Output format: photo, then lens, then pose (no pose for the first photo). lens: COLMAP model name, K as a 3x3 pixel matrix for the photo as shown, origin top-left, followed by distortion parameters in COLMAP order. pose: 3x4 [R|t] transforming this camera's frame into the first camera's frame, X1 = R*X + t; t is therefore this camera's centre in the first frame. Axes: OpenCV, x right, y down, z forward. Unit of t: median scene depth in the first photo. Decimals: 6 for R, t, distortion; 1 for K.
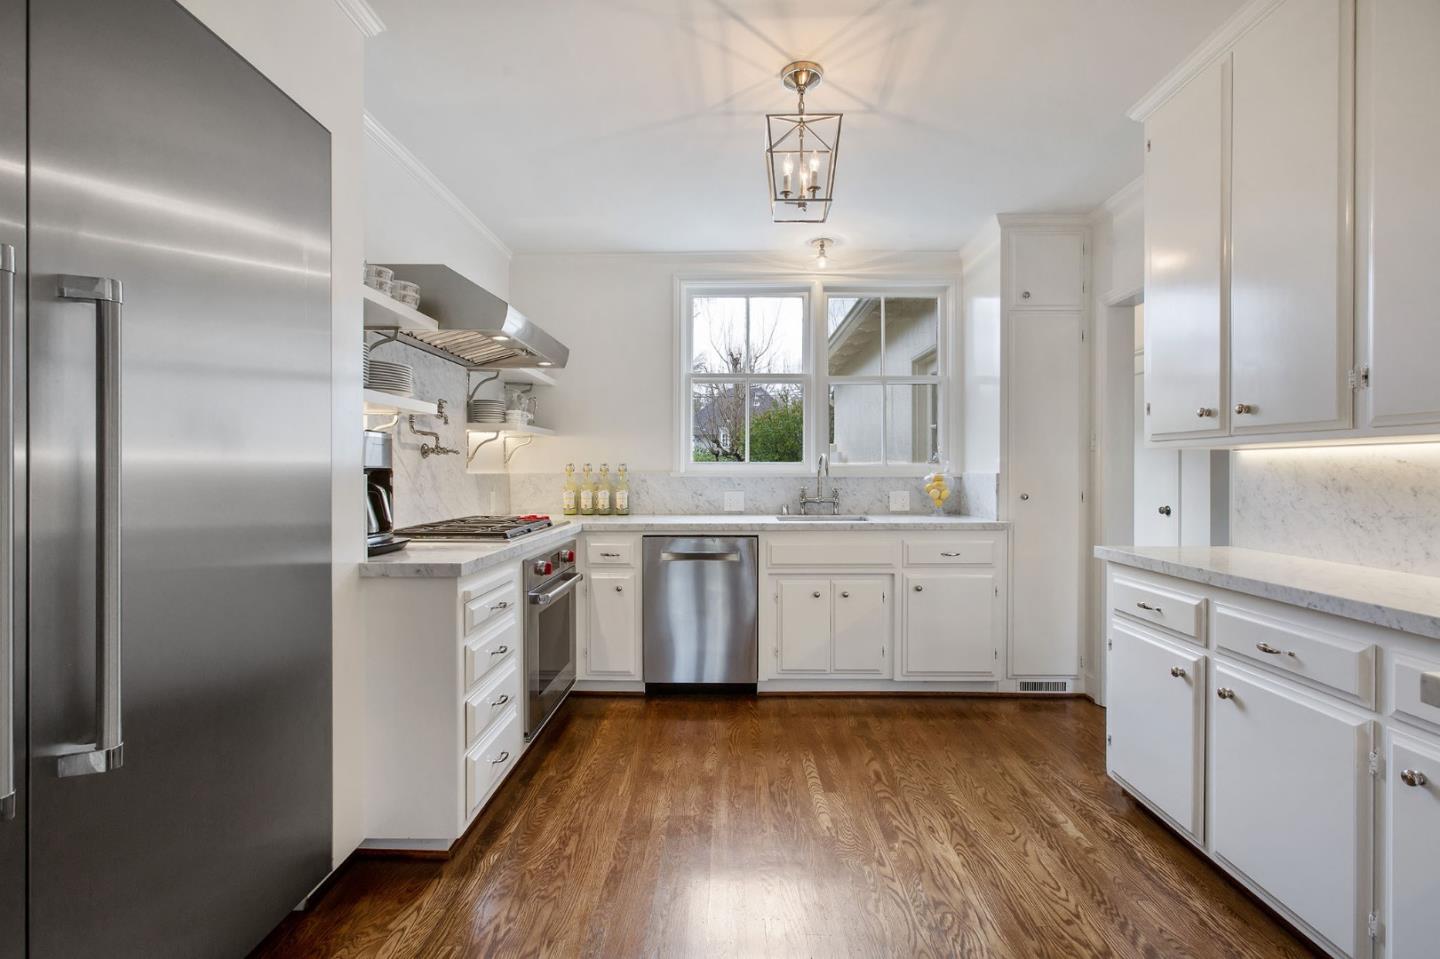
lens RADIAL K [[643.4, 0, 719.5], [0, 643.4, 472.0], [0, 0, 1]] dist [-0.008908, 0.006465]
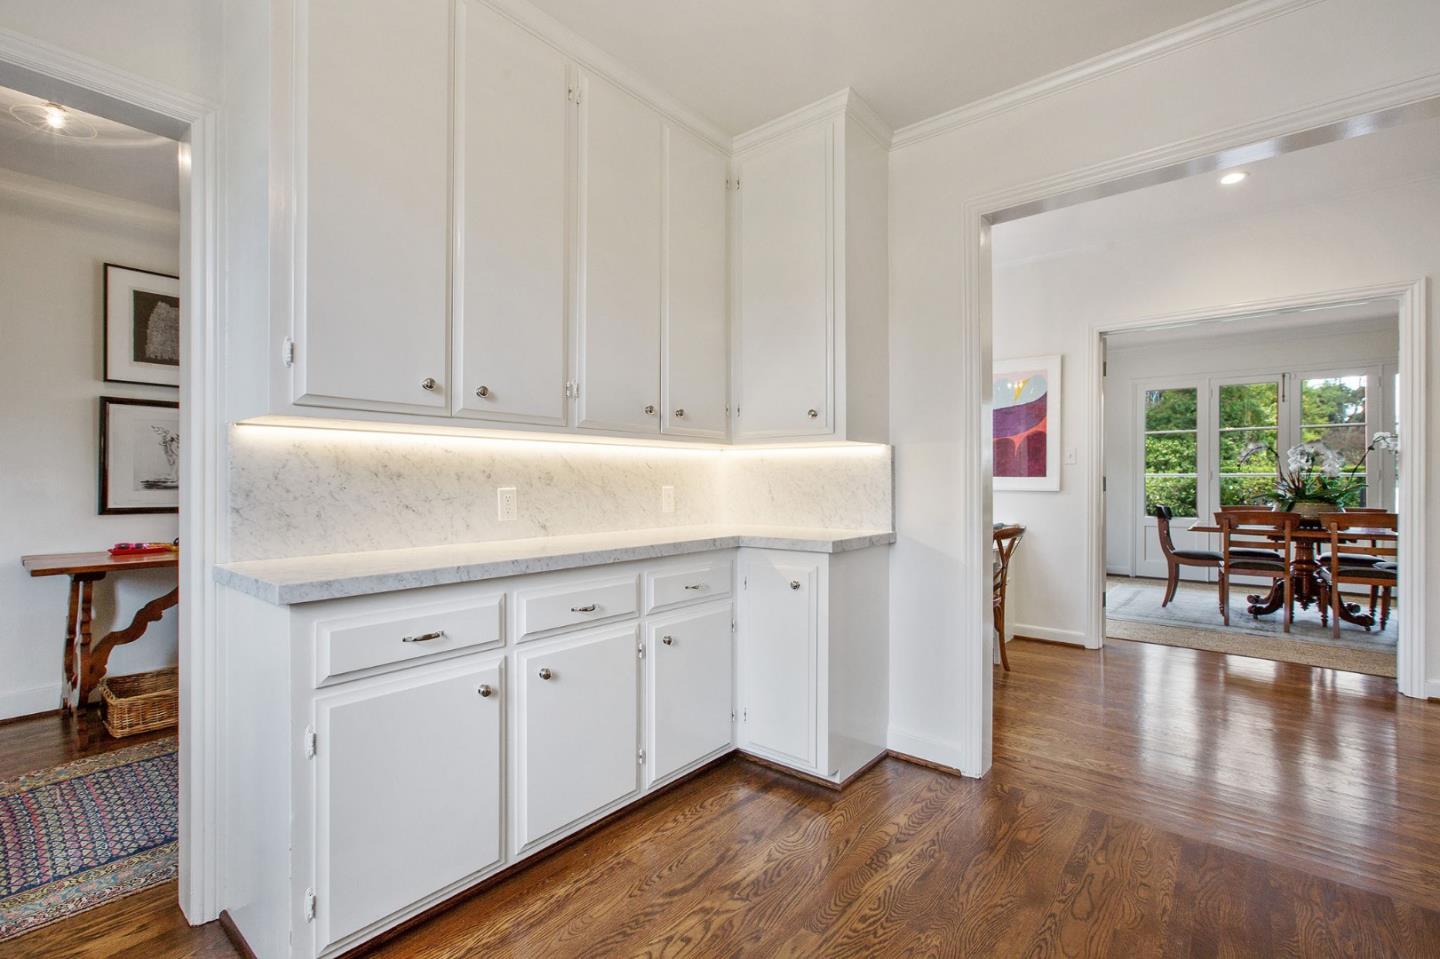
lens RADIAL K [[643.4, 0, 725.5], [0, 643.4, 482.3], [0, 0, 1]] dist [-0.008908, 0.006465]
pose [[-0.789191, -0.004317, 0.614133, -0.039225], [-0.001083, 0.999984, 0.005638, 0.020450], [-0.614147, 0.003784, -0.789182, 0.983835]]
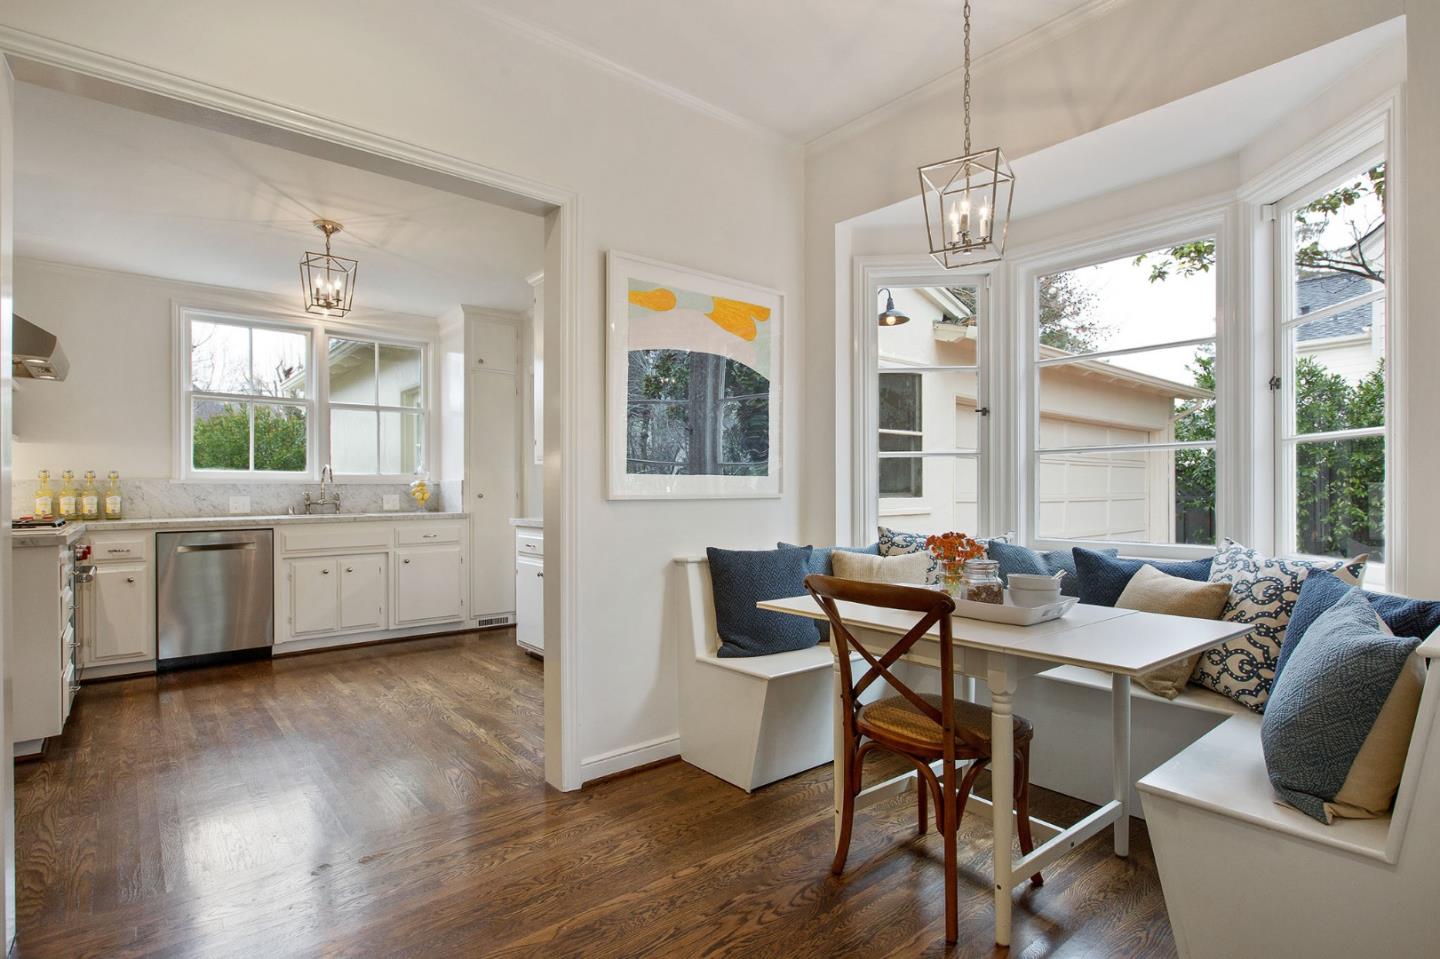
lens RADIAL K [[719.1, 0, 728.6], [0, 719.1, 491.2], [0, 0, 1]] dist [-0.004886, 0.001071]
pose [[0.751376, -0.004811, 0.659857, -0.227014], [0.005843, 0.999983, 0.000637, 0.034831], [-0.659848, 0.003376, 0.751391, -0.741794]]
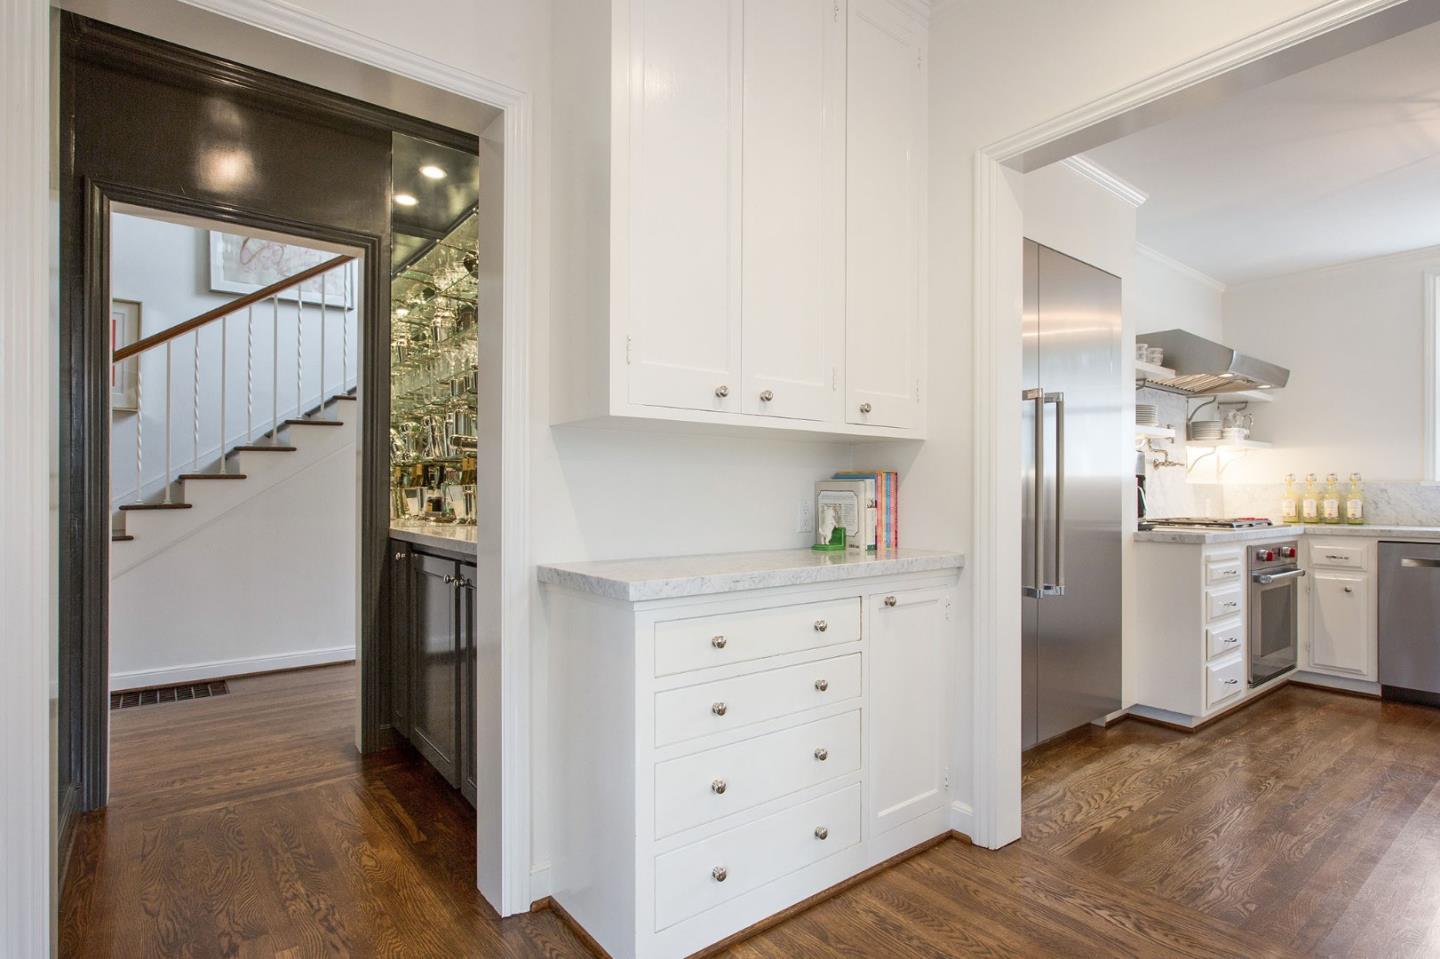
lens RADIAL K [[719.1, 0, 731.2], [0, 719.1, 489.3], [0, 0, 1]] dist [-0.004886, 0.001071]
pose [[0.633041, -0.003420, -0.774111, 0.132769], [-0.003906, 0.999963, -0.007612, 0.033493], [0.774108, 0.007842, 0.633005, -0.616680]]
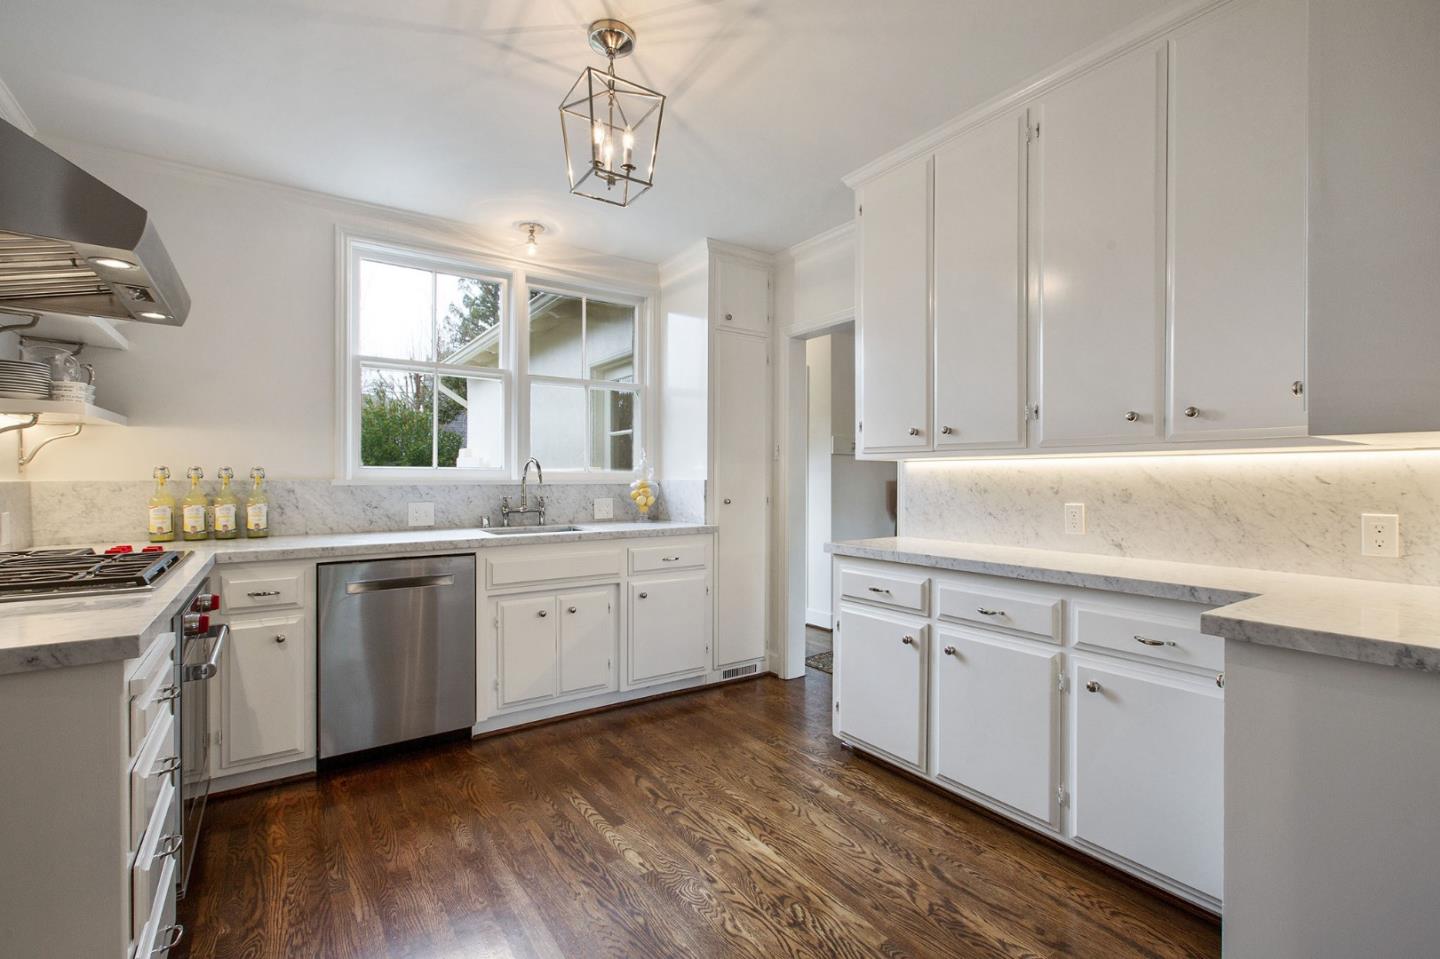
lens RADIAL K [[643.4, 0, 720.4], [0, 643.4, 479.5], [0, 0, 1]] dist [-0.008908, 0.006465]
pose [[0.808819, -0.001411, 0.588056, -0.207281], [0.000526, 0.999998, 0.001676, -0.000471], [-0.588058, -0.001046, 0.808818, 0.136772]]
